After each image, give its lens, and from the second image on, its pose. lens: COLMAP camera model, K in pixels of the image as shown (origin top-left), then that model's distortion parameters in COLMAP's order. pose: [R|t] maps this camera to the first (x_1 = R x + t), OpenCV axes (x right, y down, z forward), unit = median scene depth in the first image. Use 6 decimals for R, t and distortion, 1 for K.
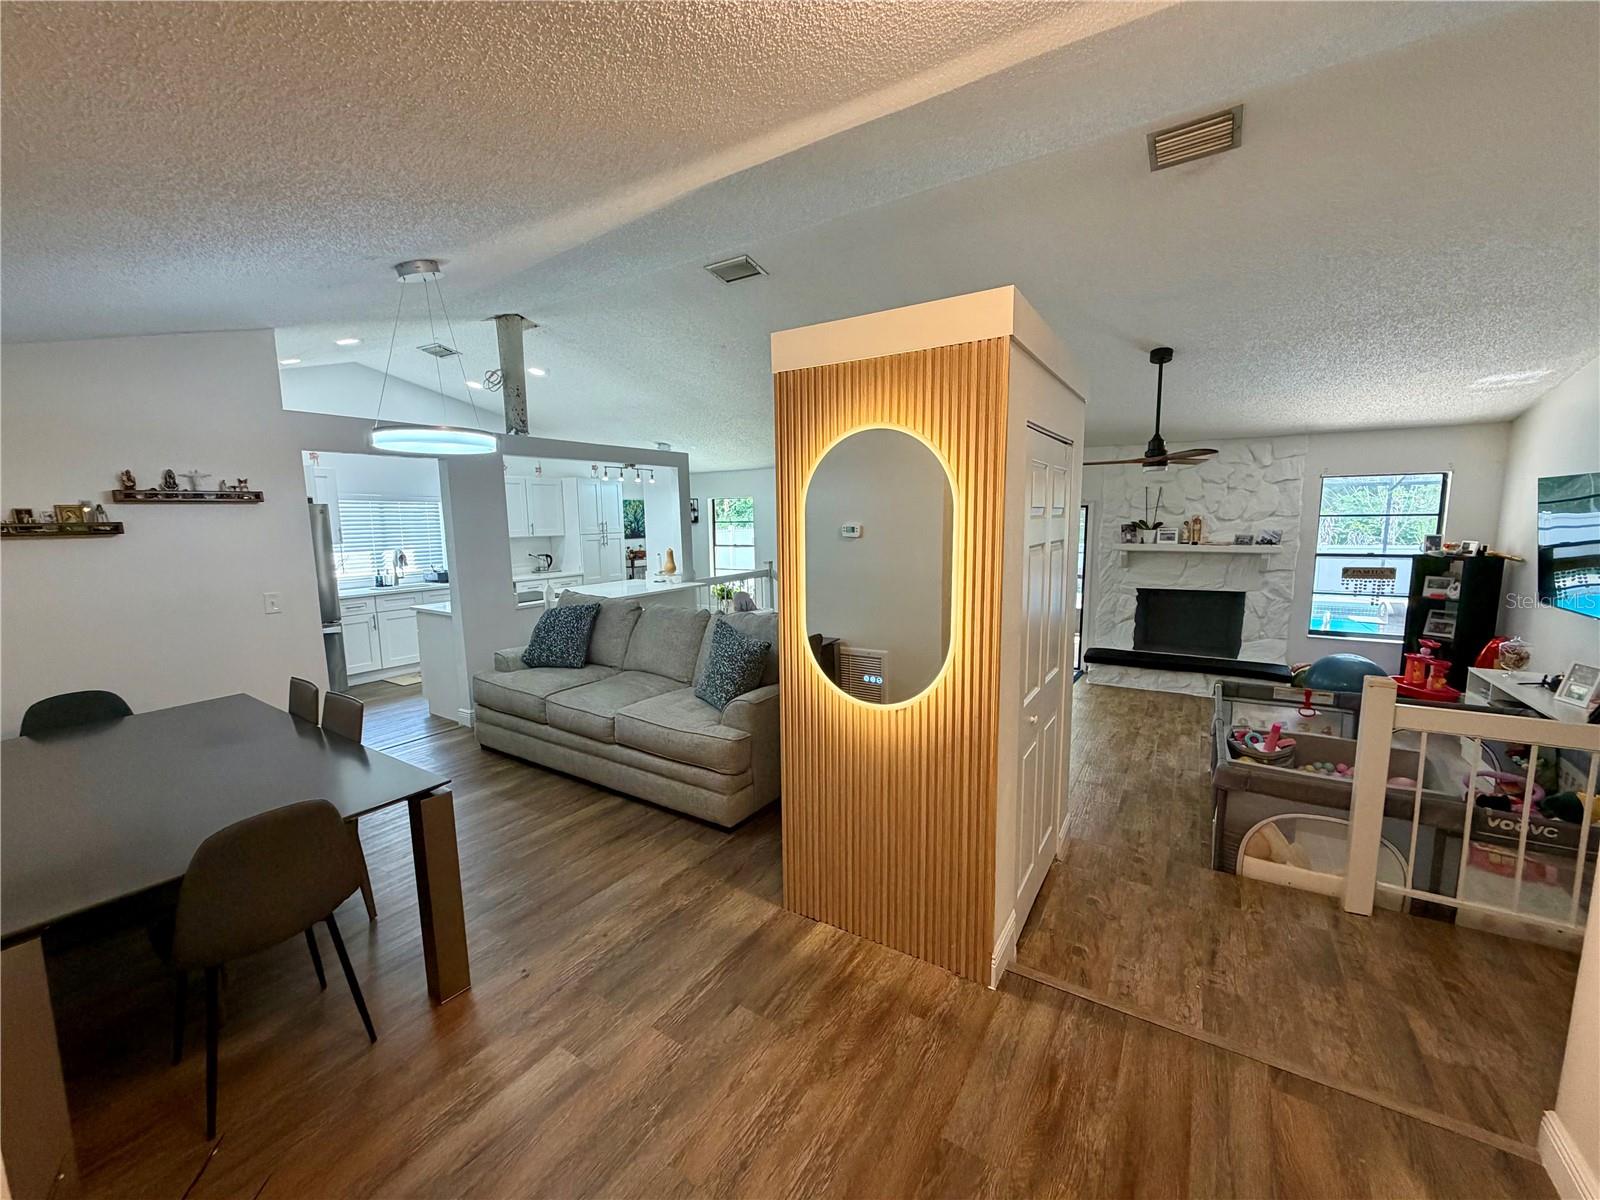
lens RADIAL K [[639.8, 0, 793.7], [0, 639.8, 599.9], [0, 0, 1]] dist [-0.000340, 0.000463]
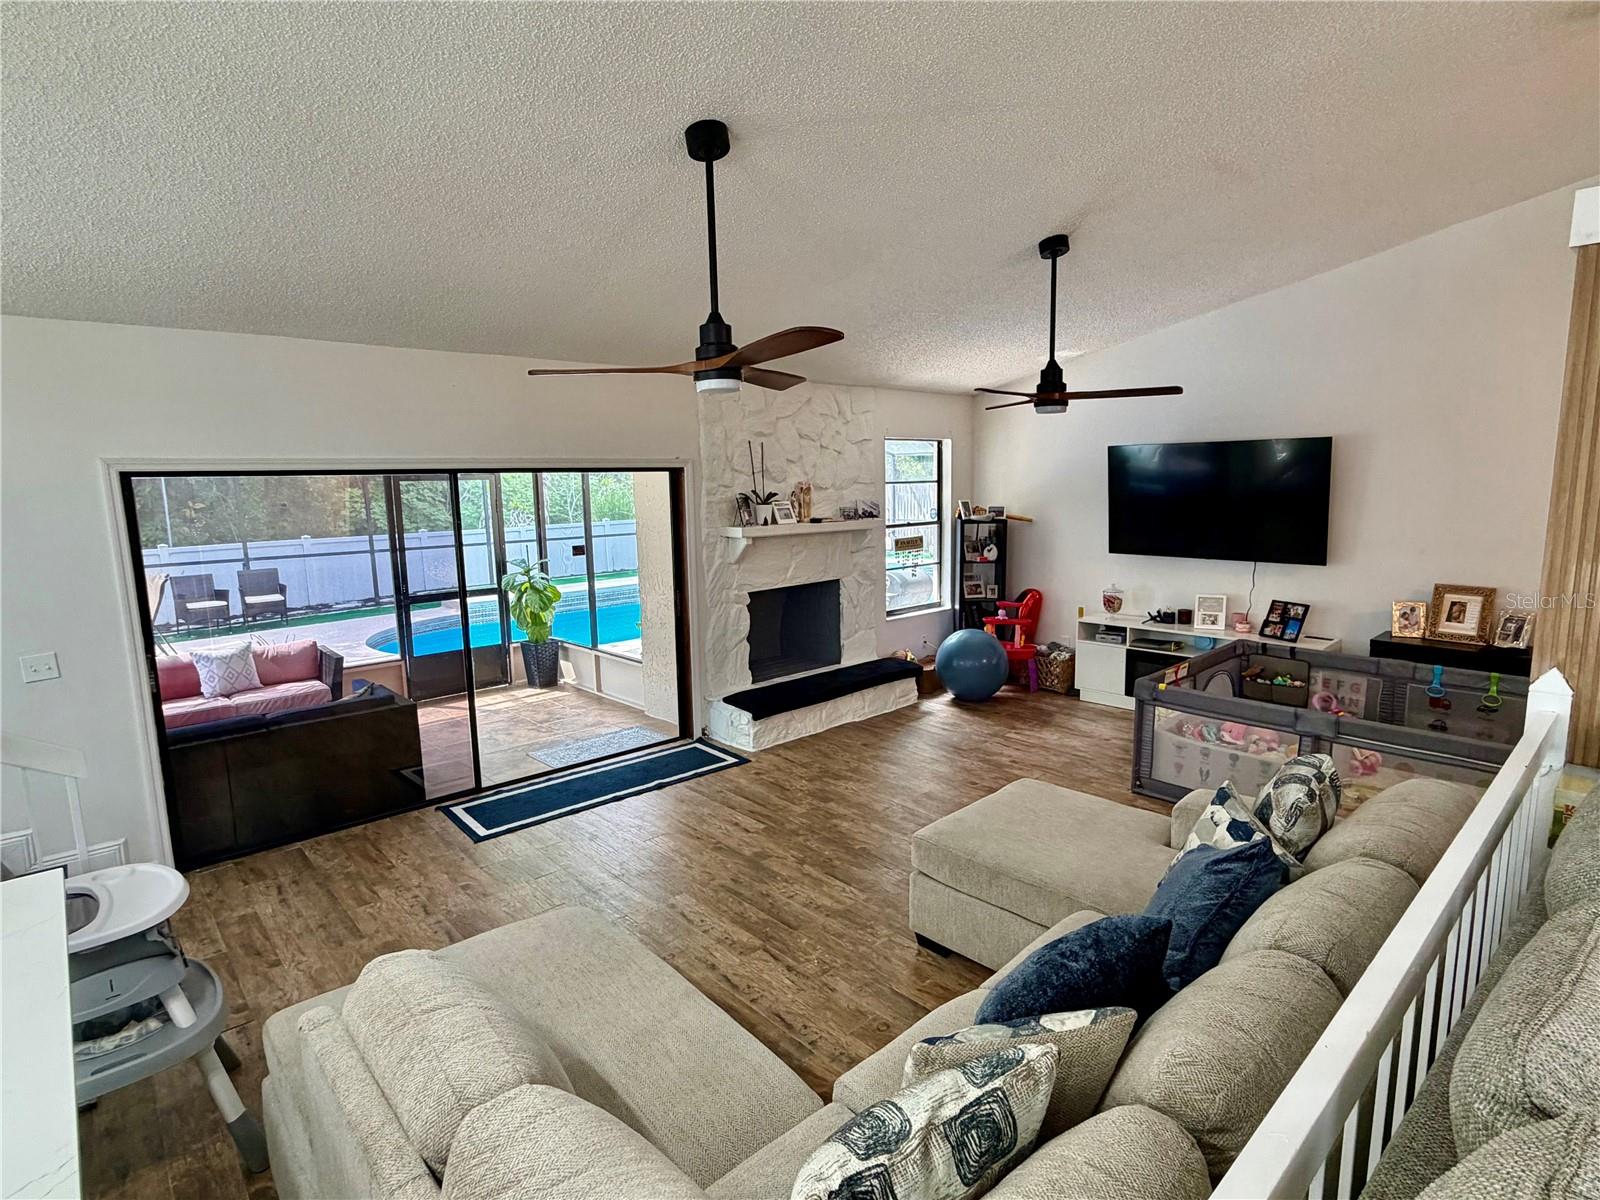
lens RADIAL K [[827.9, 0, 798.1], [0, 827.9, 604.8], [0, 0, 1]] dist [-0.000278, -0.000056]
pose [[0.268978, -0.136040, 0.953490, -0.353626], [0.142746, 0.984672, 0.100221, -0.108866], [-0.952509, 0.109150, 0.284275, 0.904237]]
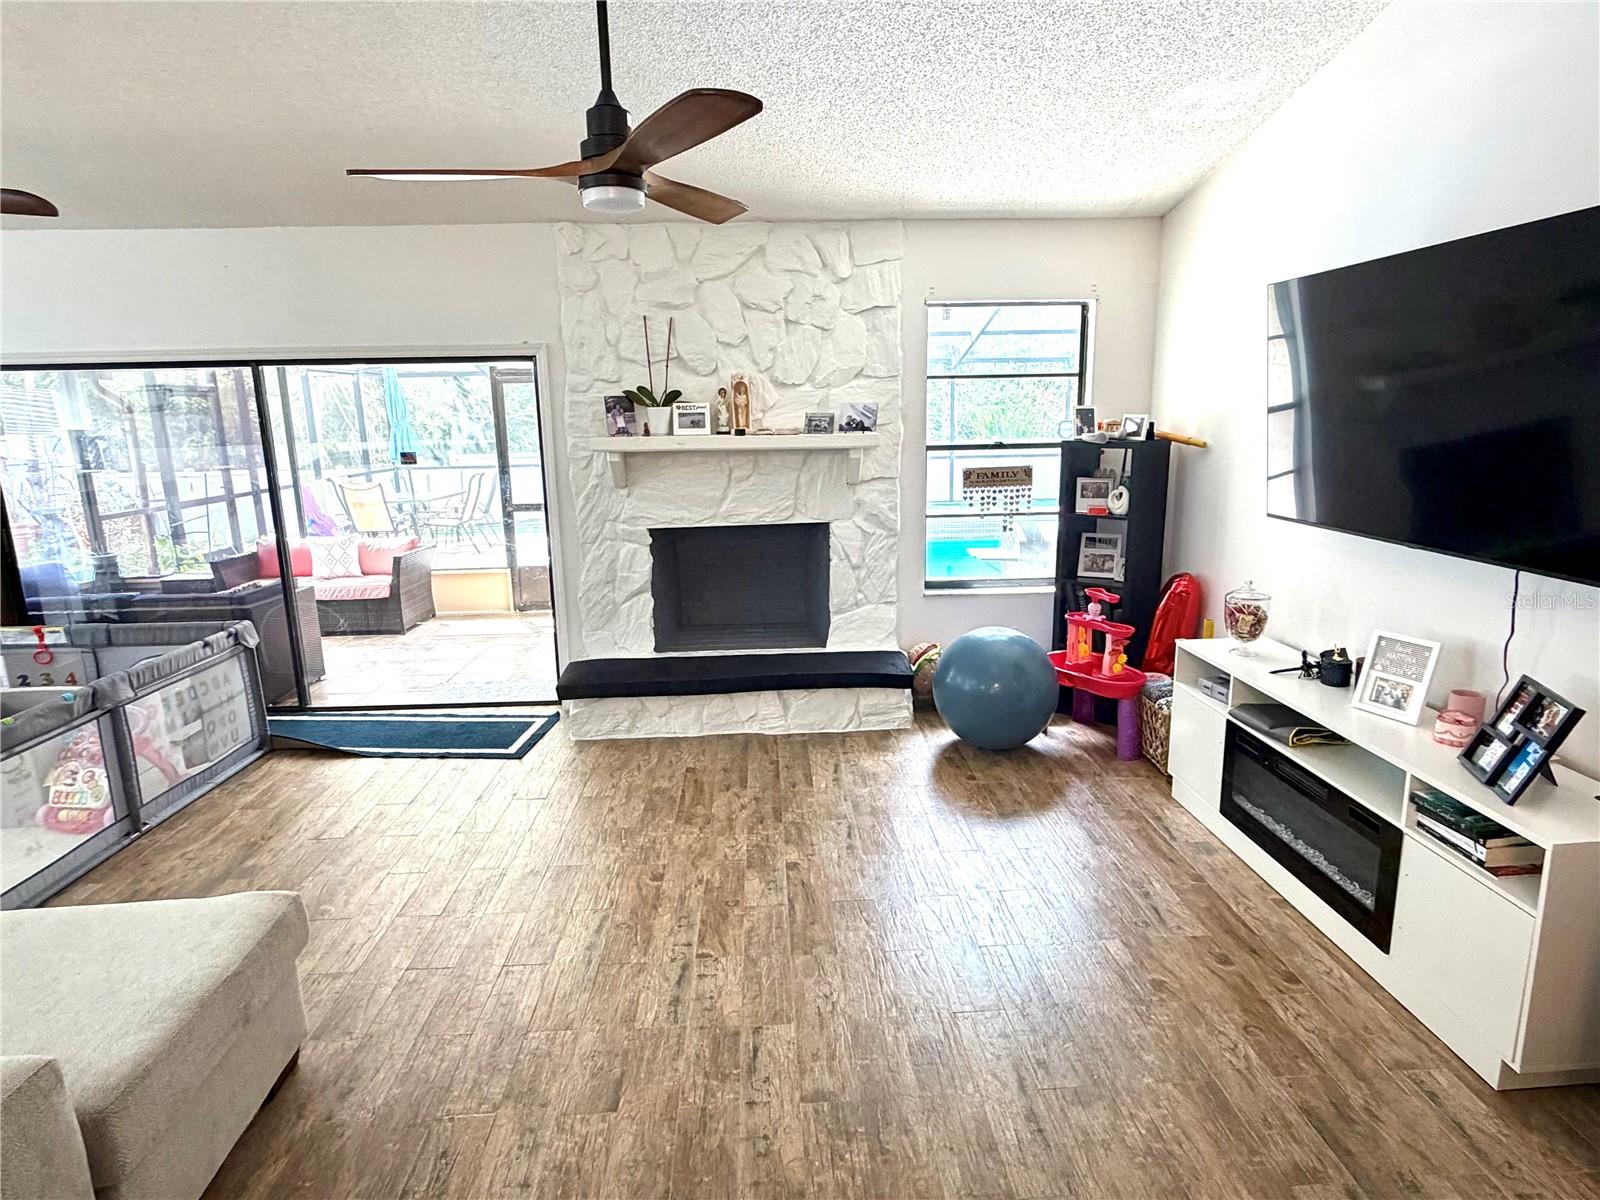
lens RADIAL K [[872.2, 0, 795.6], [0, 872.2, 610.1], [0, 0, 1]] dist [0.000738, -0.000027]
pose [[0.819535, -0.127574, 0.558647, 0.315604], [0.082312, 0.991001, 0.105555, -0.023037], [-0.567086, -0.040523, 0.822661, 0.489410]]
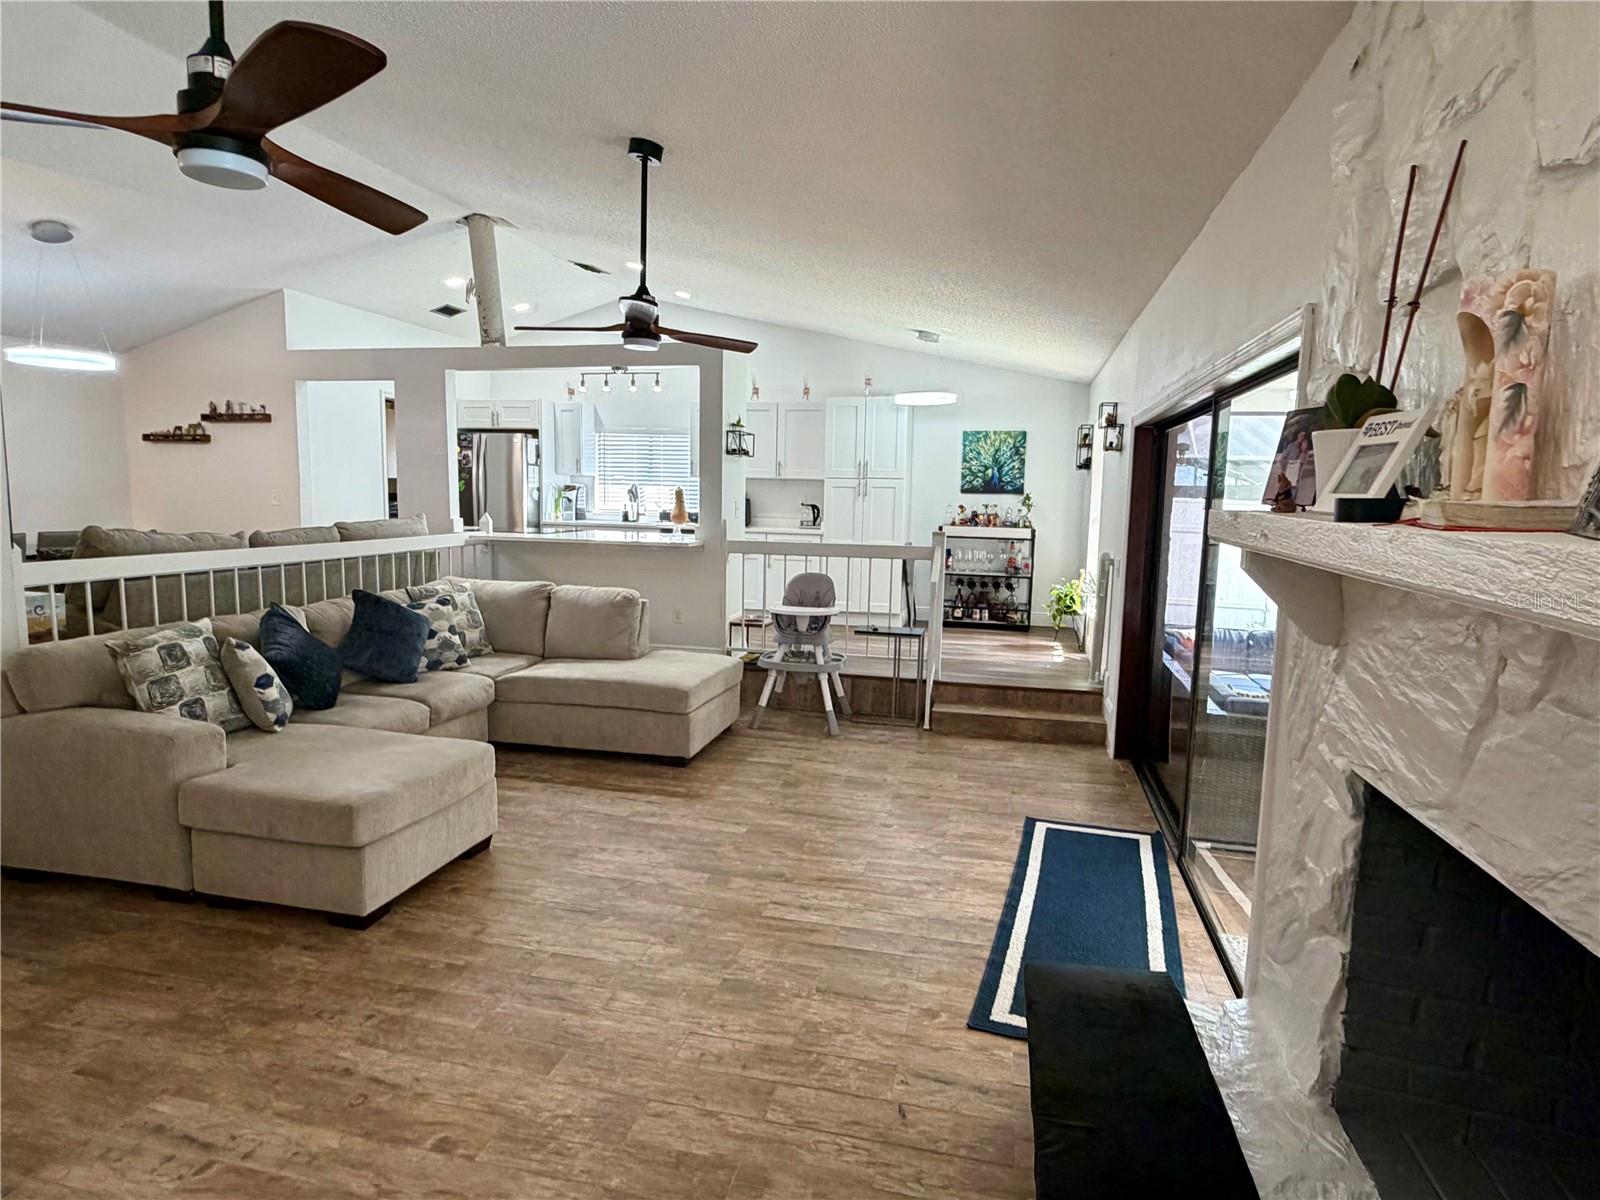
lens RADIAL K [[872.2, 0, 795.7], [0, 872.2, 606.2], [0, 0, 1]] dist [0.000738, -0.000027]
pose [[0.323899, 0.144568, -0.934981, 0.896603], [-0.150760, 0.983515, 0.099846, -0.081332], [0.934003, 0.108618, 0.340355, 0.989130]]
